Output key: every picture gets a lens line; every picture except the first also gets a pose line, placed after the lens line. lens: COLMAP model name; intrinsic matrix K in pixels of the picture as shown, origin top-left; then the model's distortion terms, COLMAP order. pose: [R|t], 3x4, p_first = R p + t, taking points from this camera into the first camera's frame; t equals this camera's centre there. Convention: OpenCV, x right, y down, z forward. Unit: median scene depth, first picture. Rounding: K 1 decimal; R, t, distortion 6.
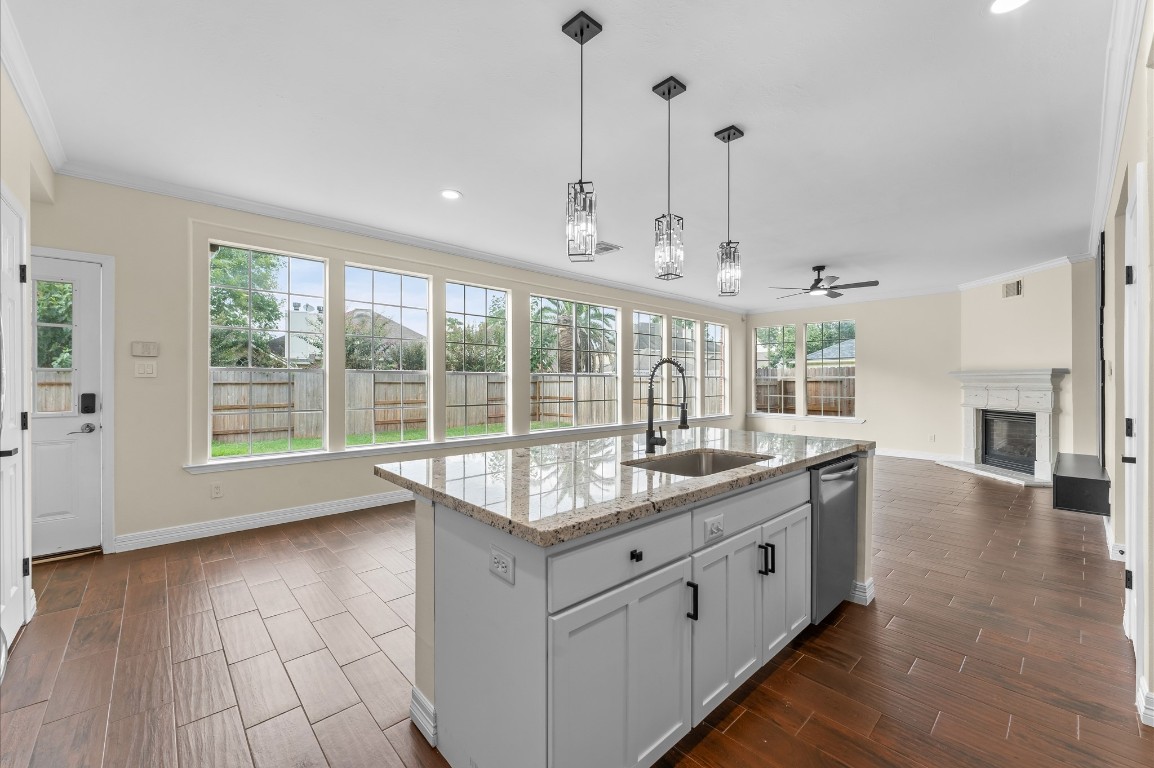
lens RADIAL K [[456.3, 0, 568.9], [0, 456.3, 385.4], [0, 0, 1]] dist [-0.000121, -0.000291]
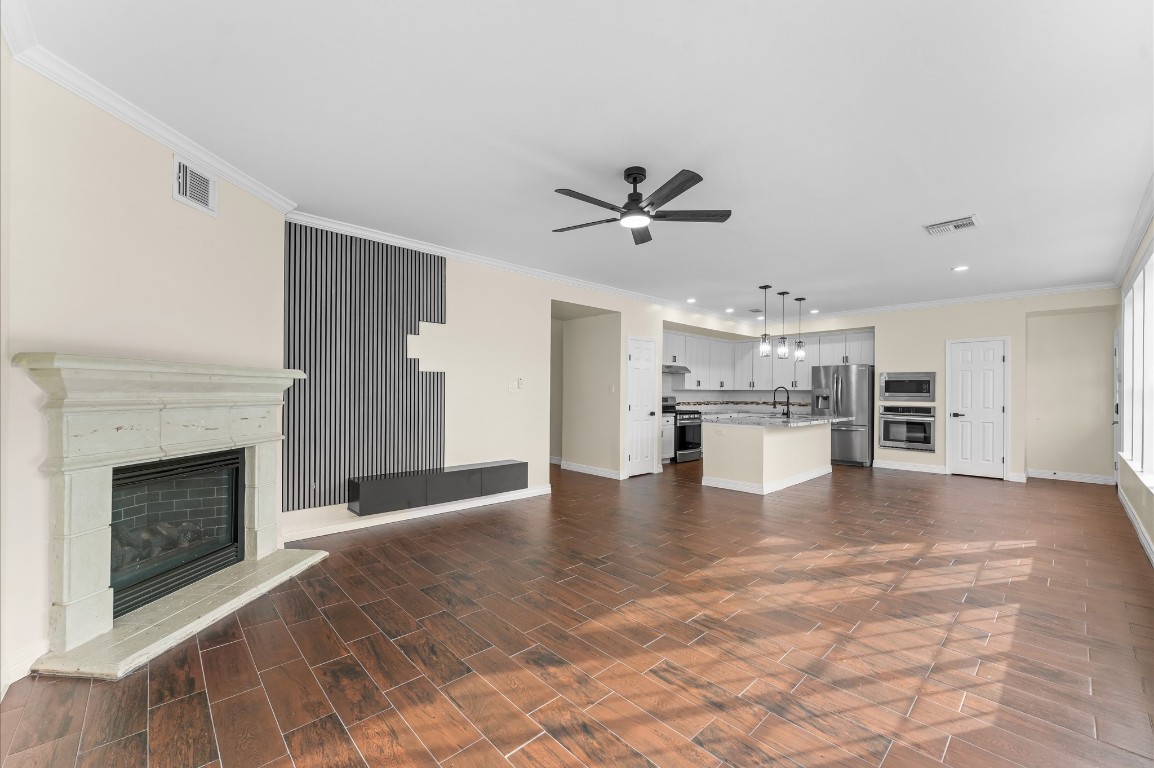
lens RADIAL K [[456.3, 0, 574.5], [0, 456.3, 393.8], [0, 0, 1]] dist [-0.000121, -0.000291]
pose [[-0.999958, -0.007143, -0.005760, 0.596343], [-0.007206, 0.999914, 0.010968, -0.011694], [0.005681, 0.011009, -0.999923, 1.465115]]
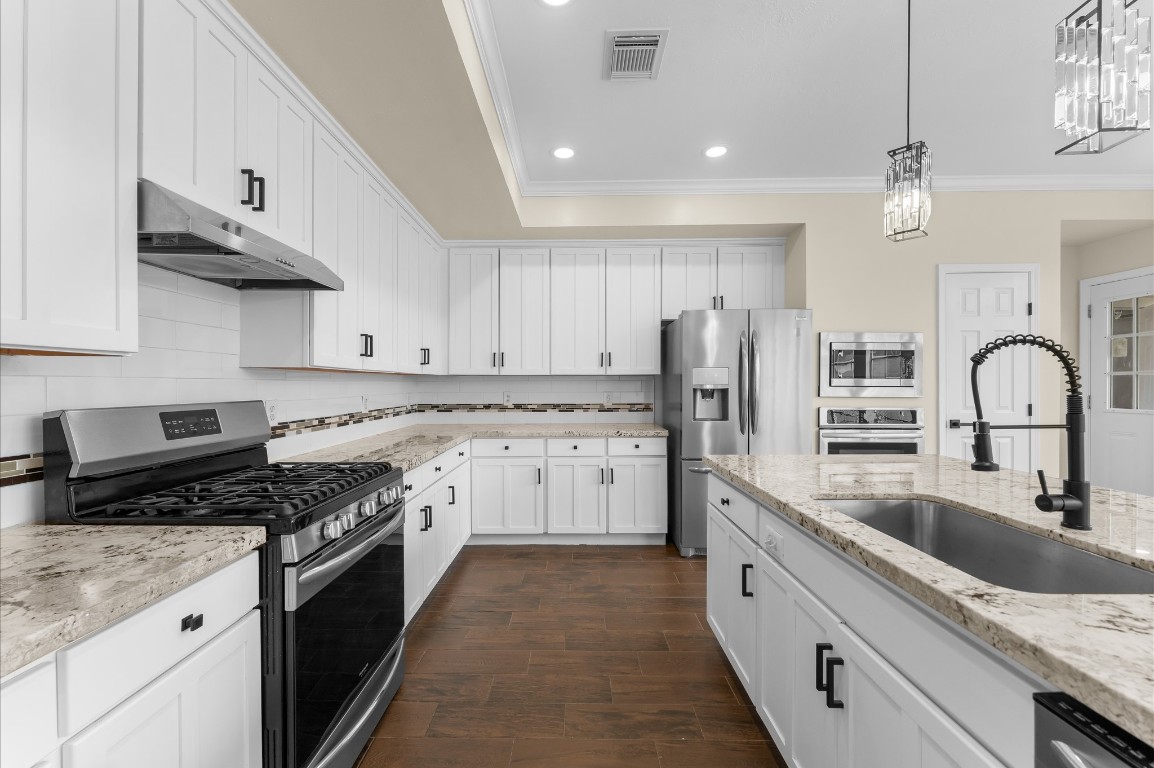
lens RADIAL K [[456.3, 0, 566.8], [0, 456.3, 389.3], [0, 0, 1]] dist [-0.000121, -0.000291]
pose [[-0.689240, 0.009540, -0.724470, 0.340692], [-0.002862, 0.999870, 0.015889, -0.001739], [0.724527, 0.013025, -0.689123, 0.340283]]
